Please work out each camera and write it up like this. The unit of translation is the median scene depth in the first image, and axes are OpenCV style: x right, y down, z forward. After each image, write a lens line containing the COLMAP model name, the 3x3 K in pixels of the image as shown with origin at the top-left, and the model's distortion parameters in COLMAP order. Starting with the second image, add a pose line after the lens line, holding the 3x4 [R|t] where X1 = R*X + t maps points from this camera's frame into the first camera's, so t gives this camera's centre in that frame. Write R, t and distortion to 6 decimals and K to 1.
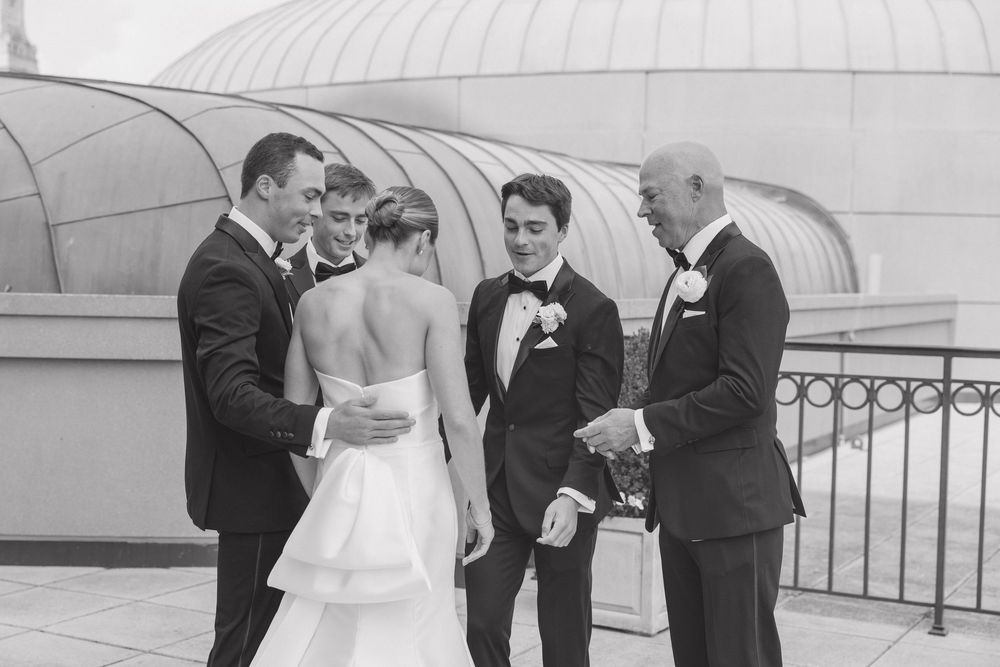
lens RADIAL K [[1511.3, 0, 490.6], [0, 1511.3, 335.6], [0, 0, 1]] dist [0.008561, 0.000000]
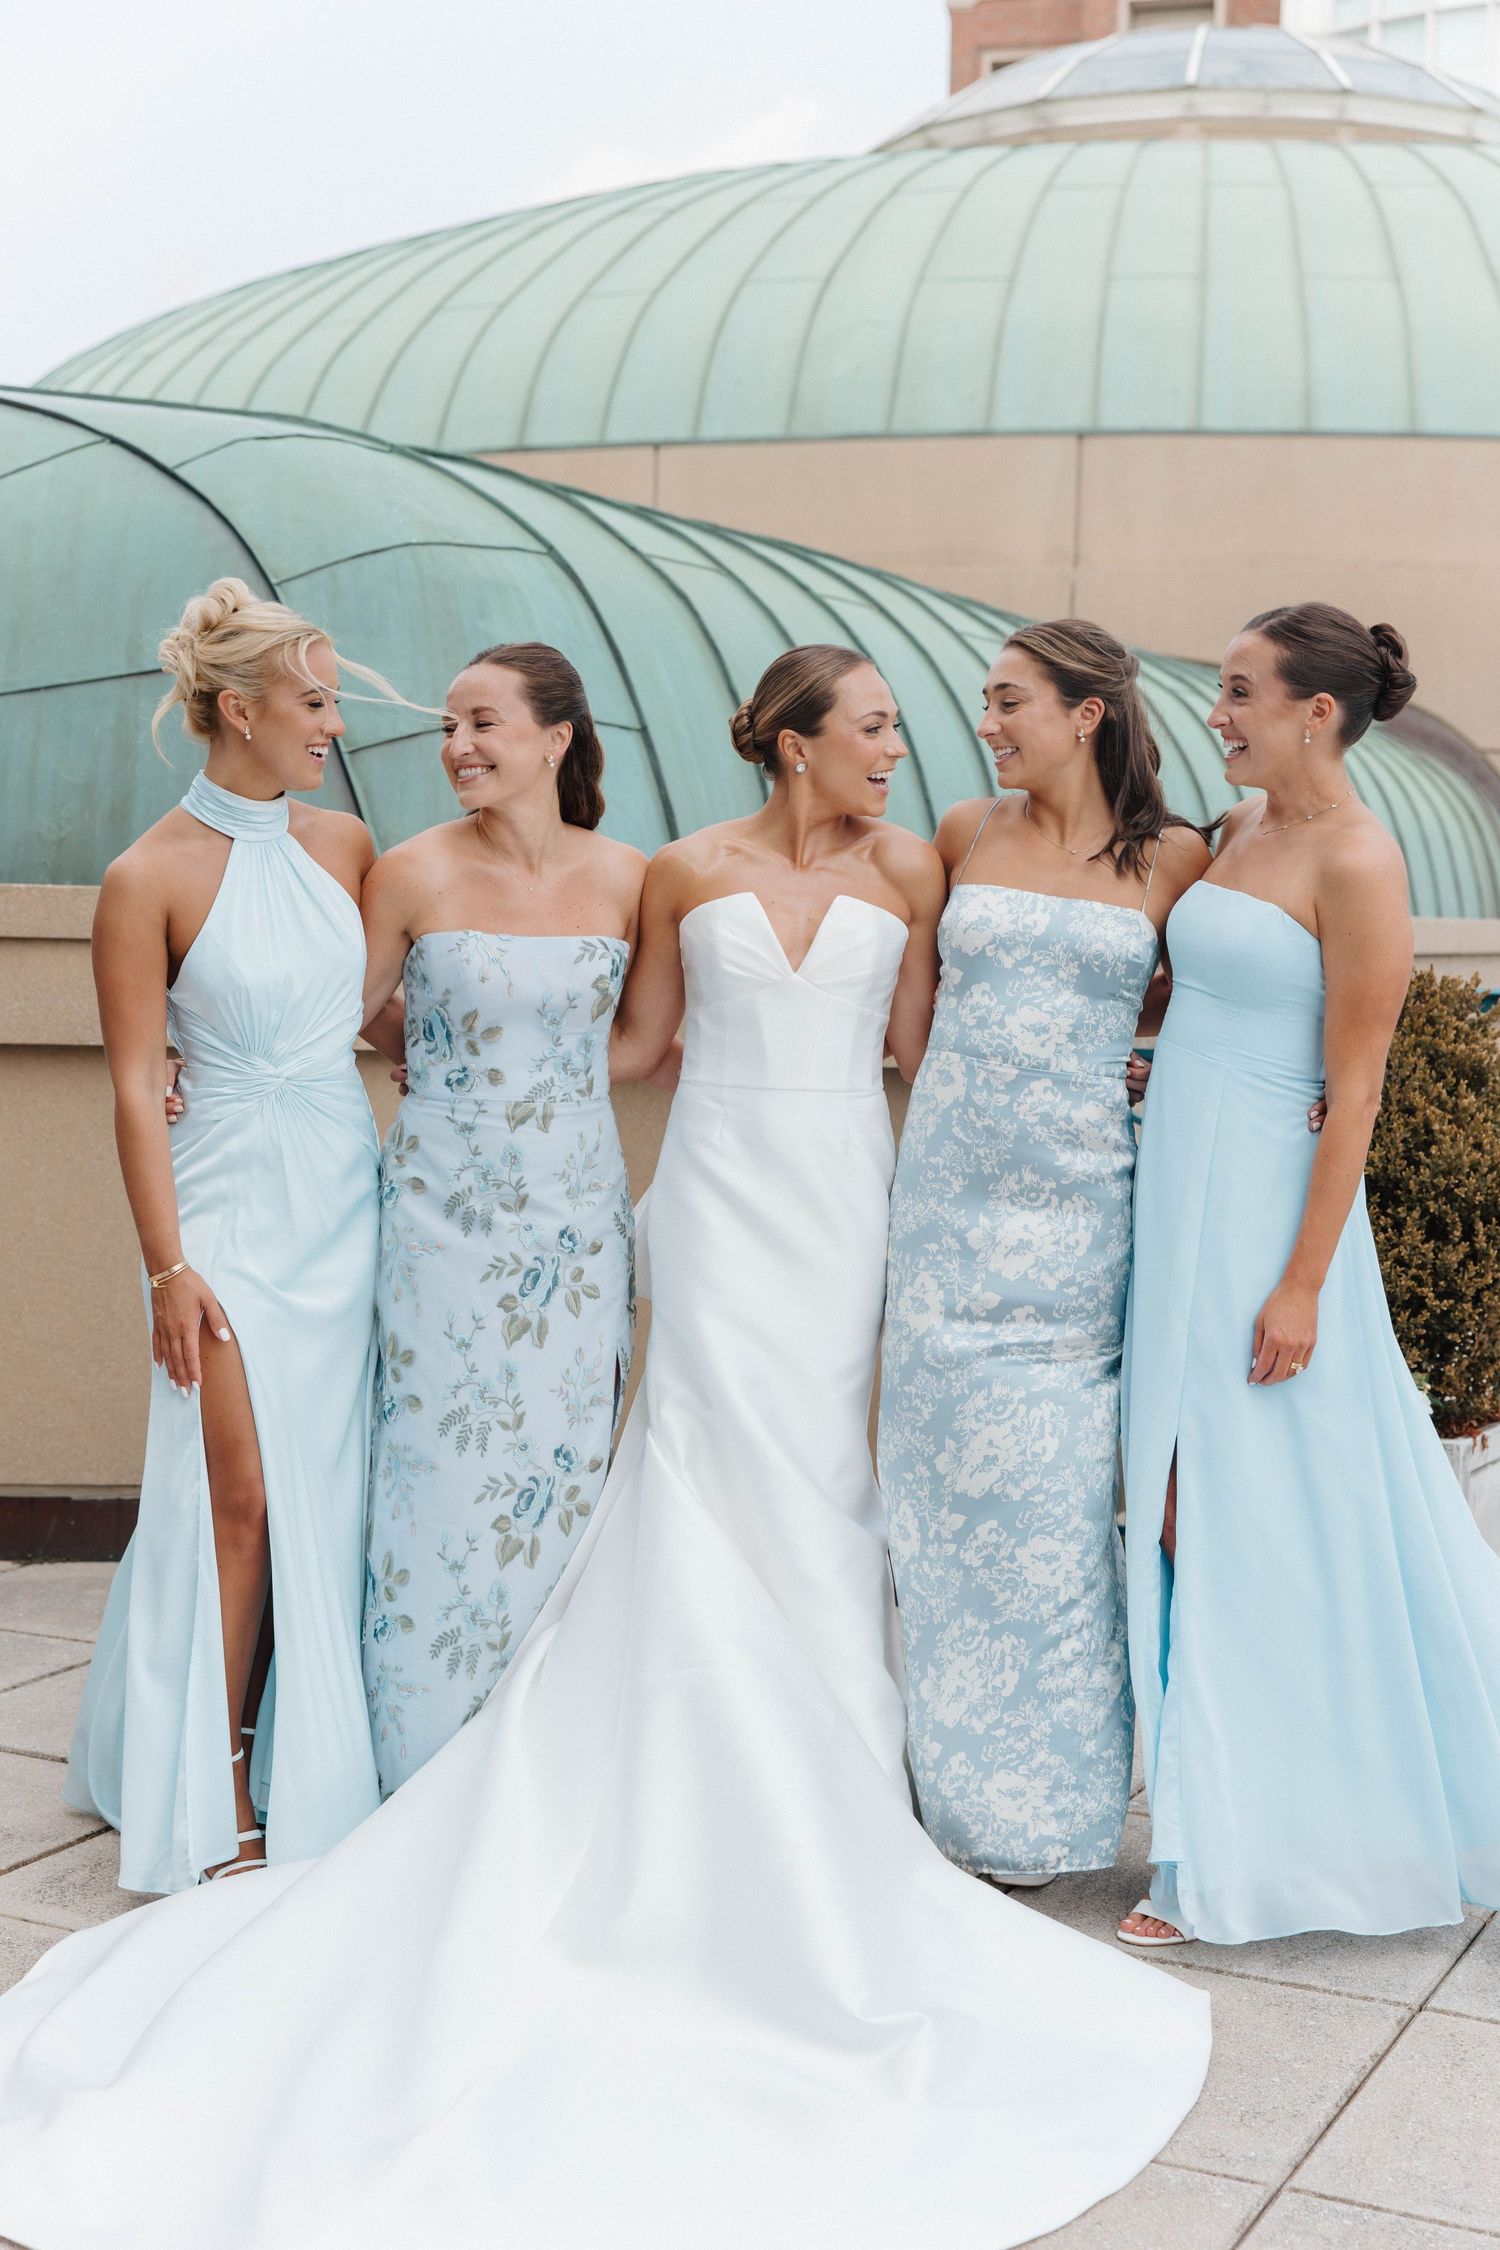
lens RADIAL K [[3178.4, 0, 760.1], [0, 3178.4, 1125.3], [0, 0, 1]] dist [-0.000538, 0.000000]
pose [[0.998735, 0.000444, 0.050272, -0.069409], [-0.001806, 0.999632, 0.027056, 0.009510], [-0.050242, -0.027113, 0.998369, 0.101521]]
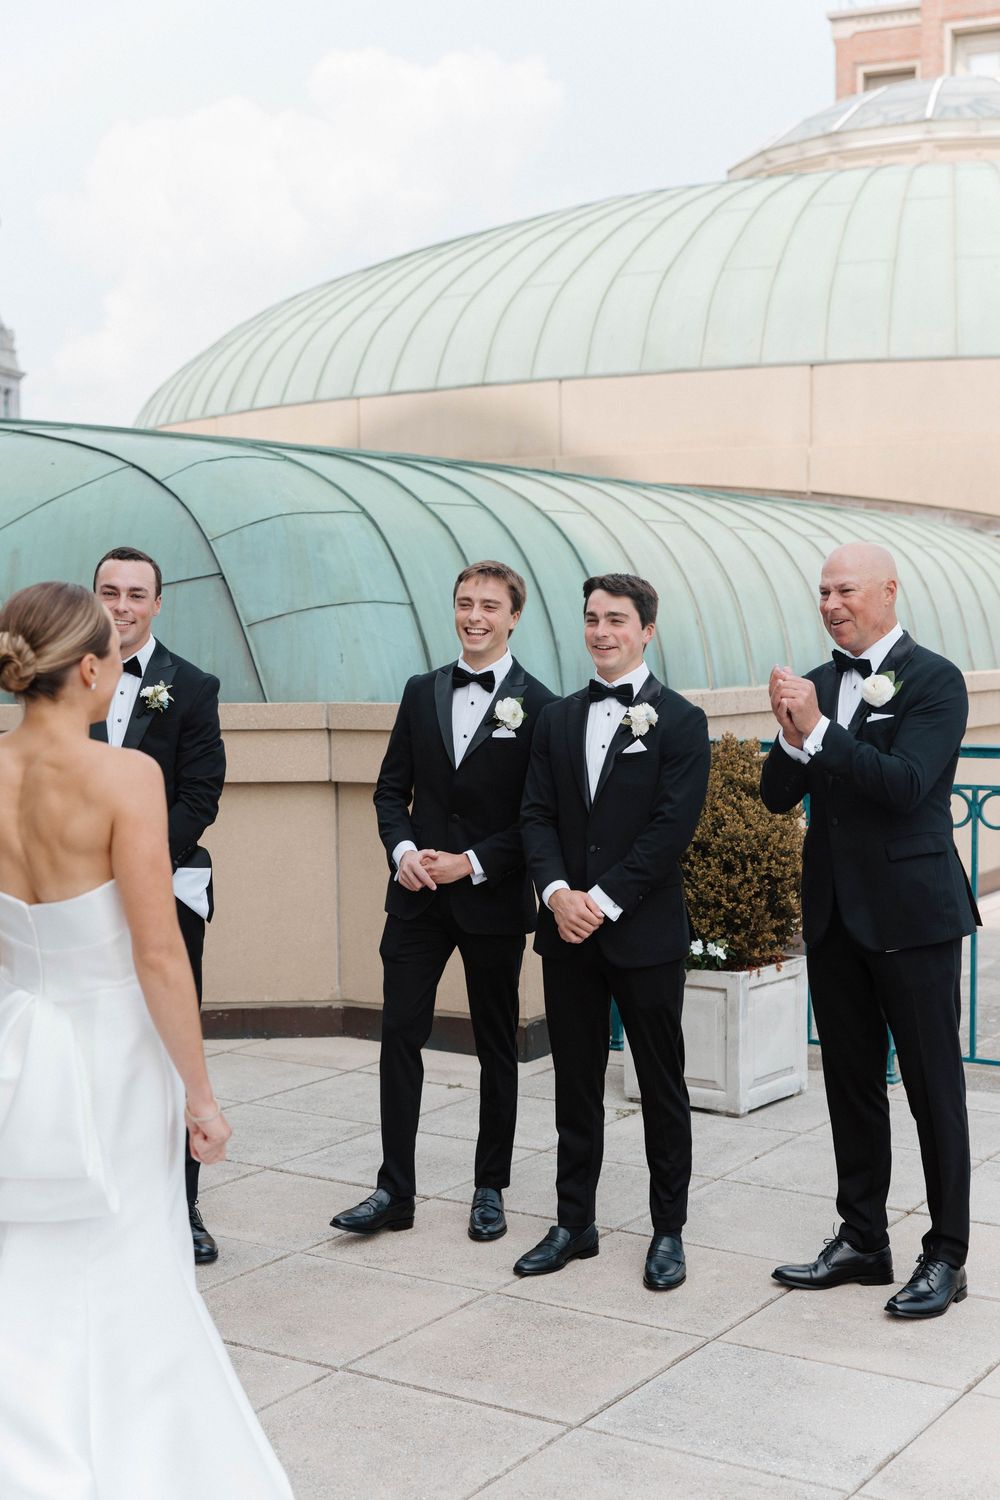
lens RADIAL K [[2119.0, 0, 508.9], [0, 2119.0, 747.4], [0, 0, 1]] dist [-0.000538, 0.000000]
pose [[0.997488, -0.022967, -0.067011, 0.037316], [0.023911, 0.999625, 0.013320, -0.009216], [0.066680, -0.014889, 0.997663, -0.076356]]
